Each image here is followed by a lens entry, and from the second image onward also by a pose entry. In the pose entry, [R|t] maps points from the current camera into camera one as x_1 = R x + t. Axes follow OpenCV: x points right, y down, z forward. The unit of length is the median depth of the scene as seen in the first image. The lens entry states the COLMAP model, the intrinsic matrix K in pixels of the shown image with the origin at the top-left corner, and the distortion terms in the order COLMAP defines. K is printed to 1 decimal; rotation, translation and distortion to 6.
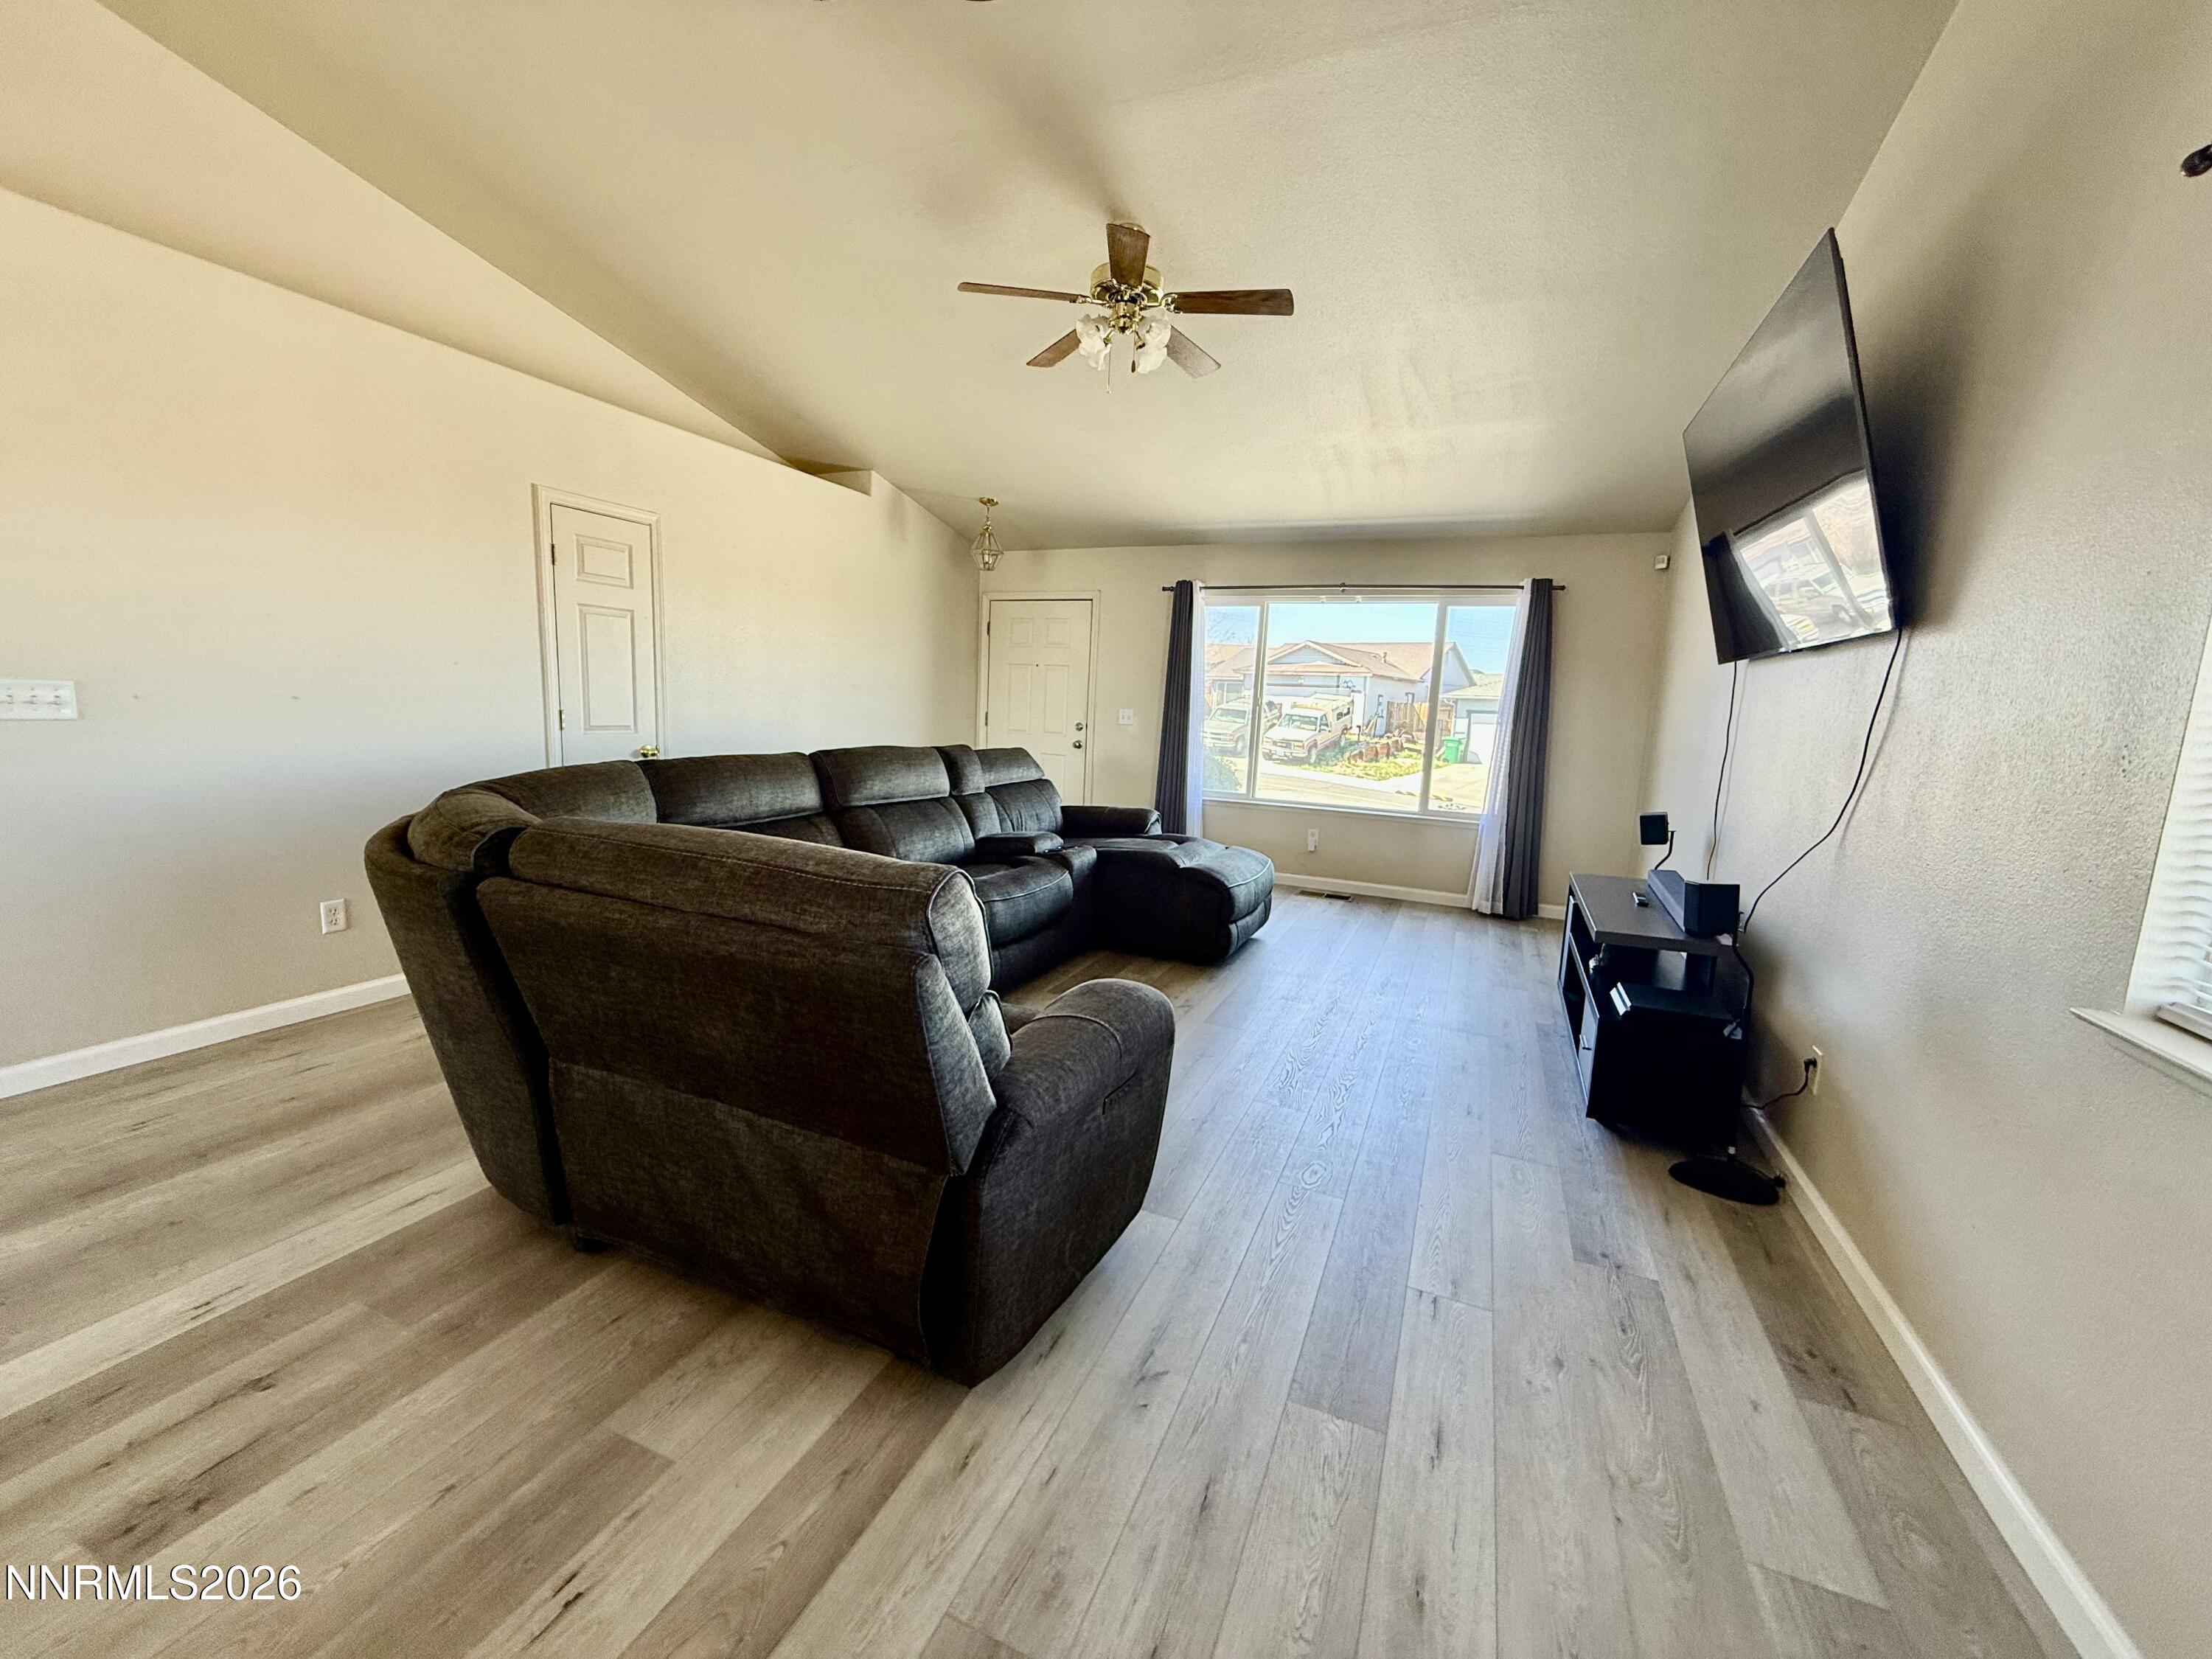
lens RADIAL K [[874.6, 0, 1097.8], [0, 874.6, 826.9], [0, 0, 1]] dist [-0.001928, 0.000420]
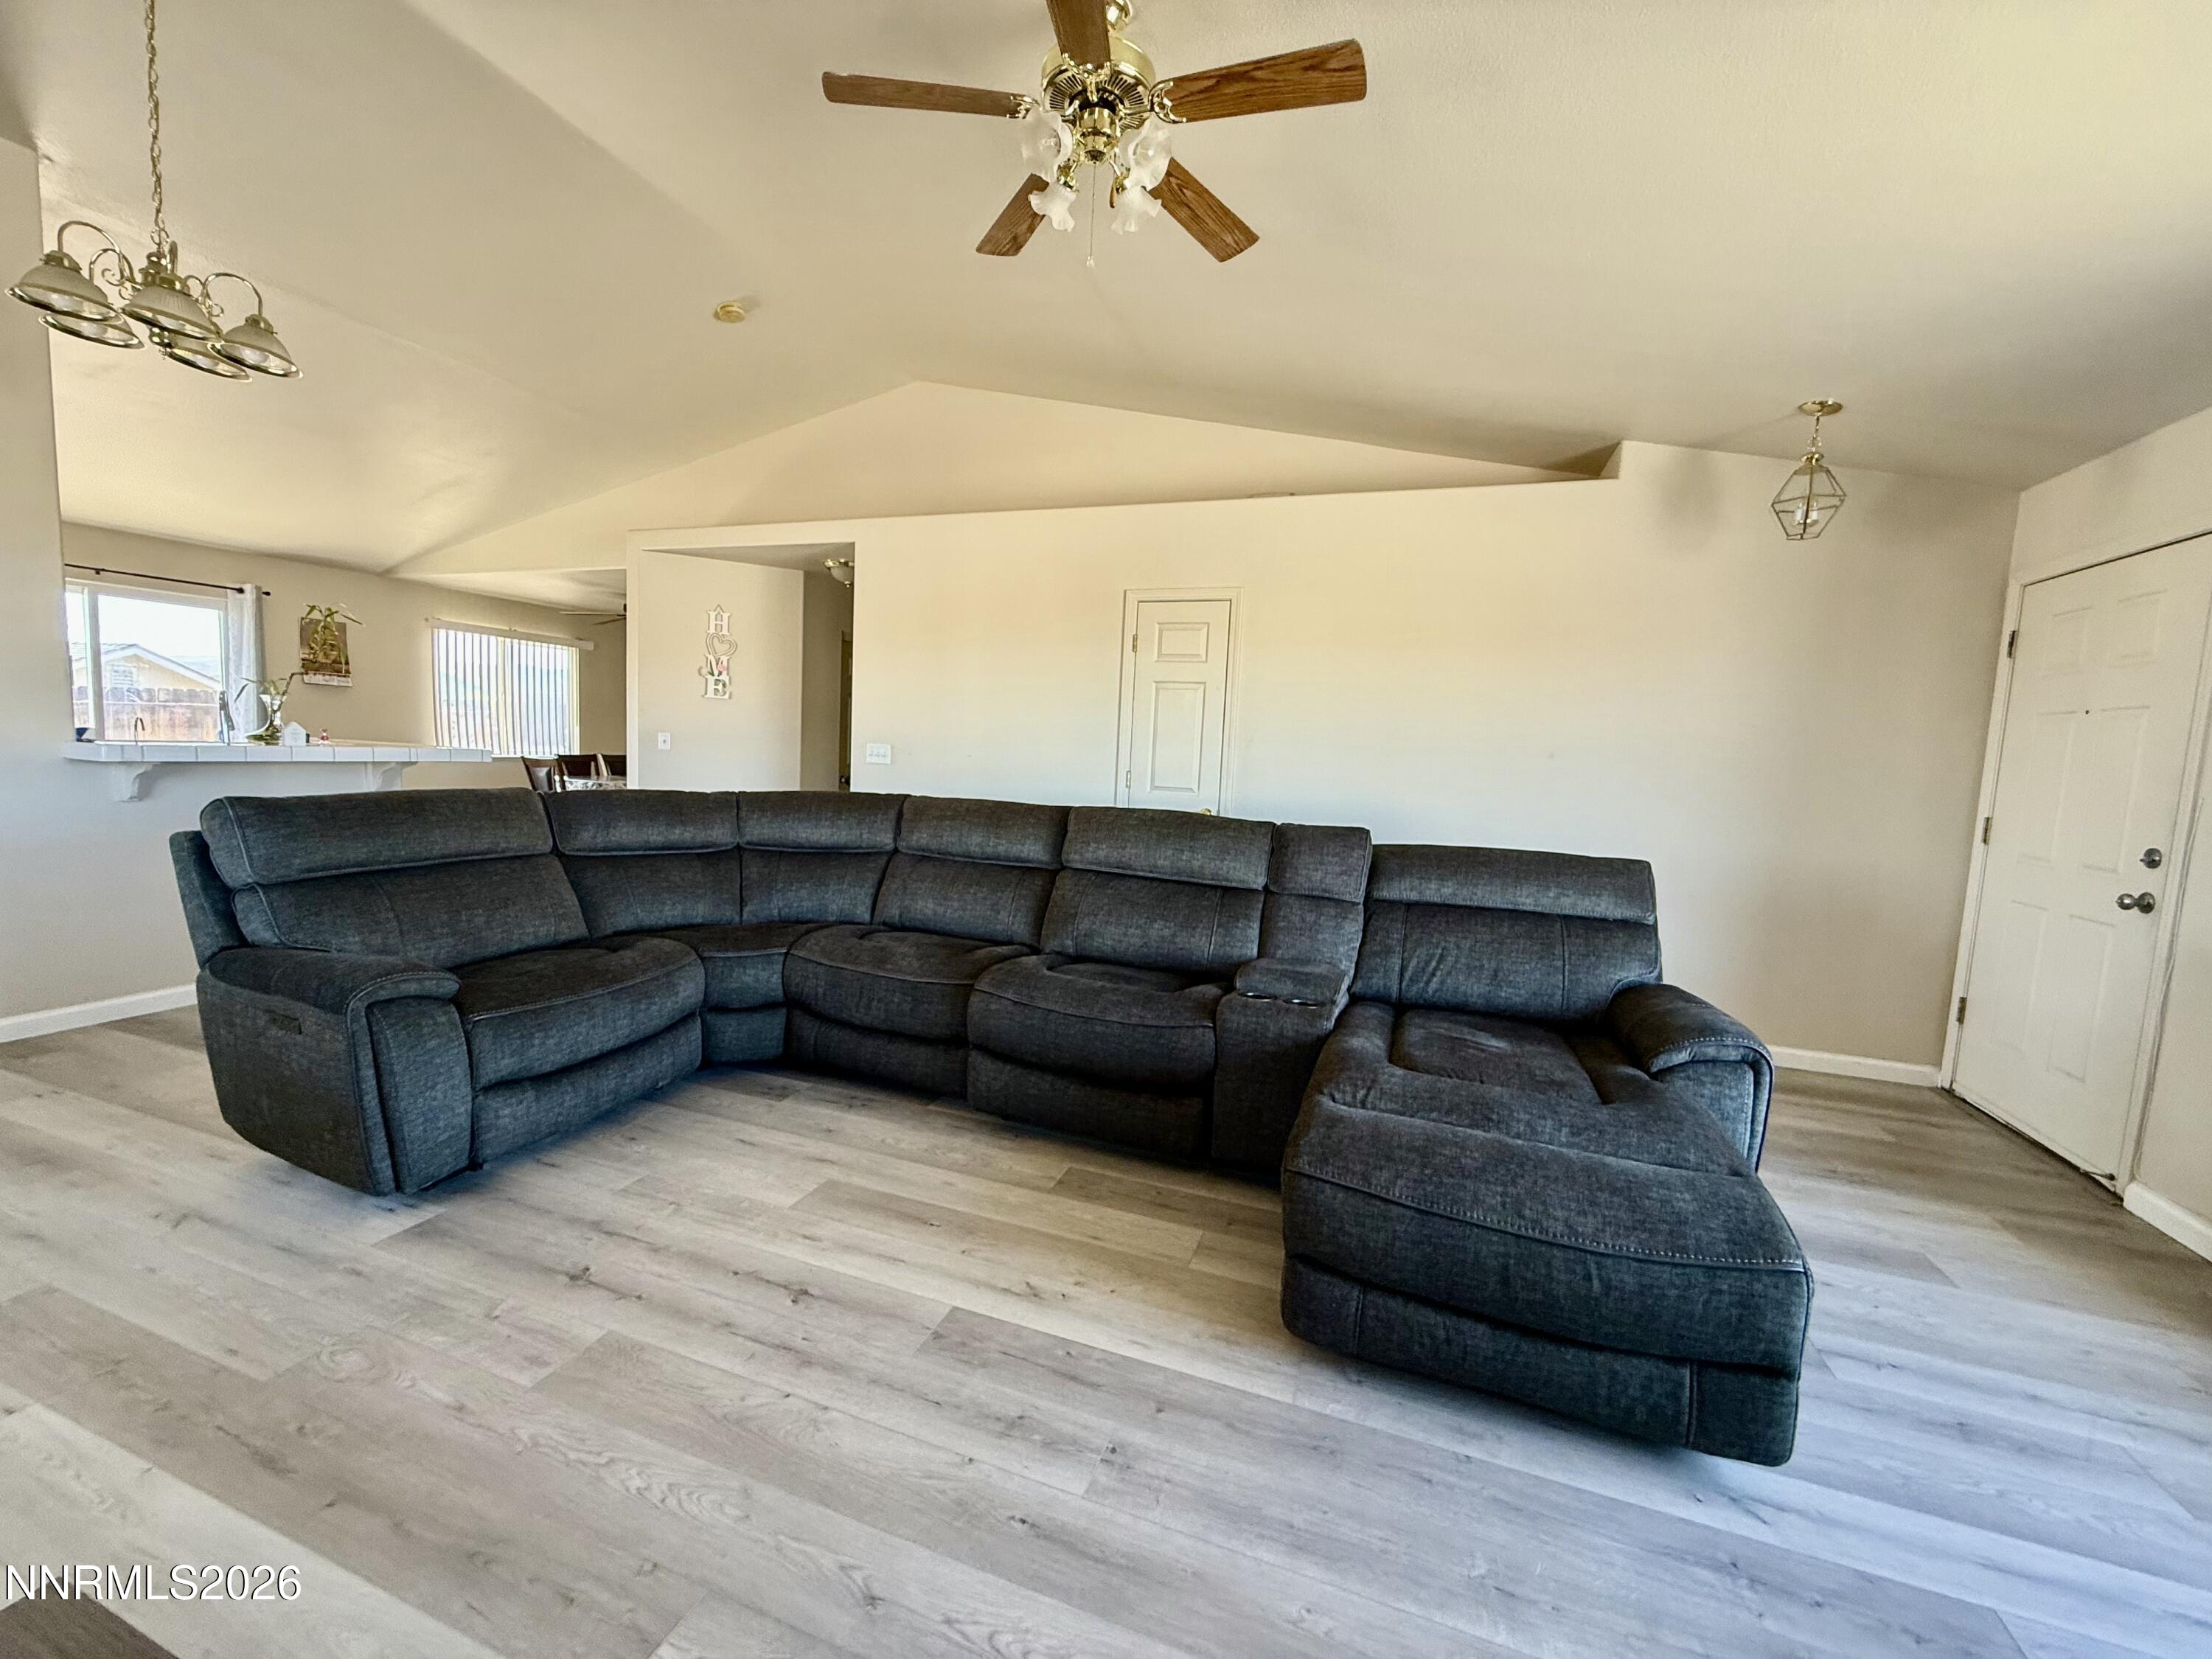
lens RADIAL K [[874.6, 0, 1092.4], [0, 874.6, 826.3], [0, 0, 1]] dist [-0.001928, 0.000420]
pose [[0.072623, 0.057100, -0.995724, 0.567985], [-0.182393, 0.982284, 0.043026, -0.099363], [0.980540, 0.178489, 0.081751, 0.849632]]
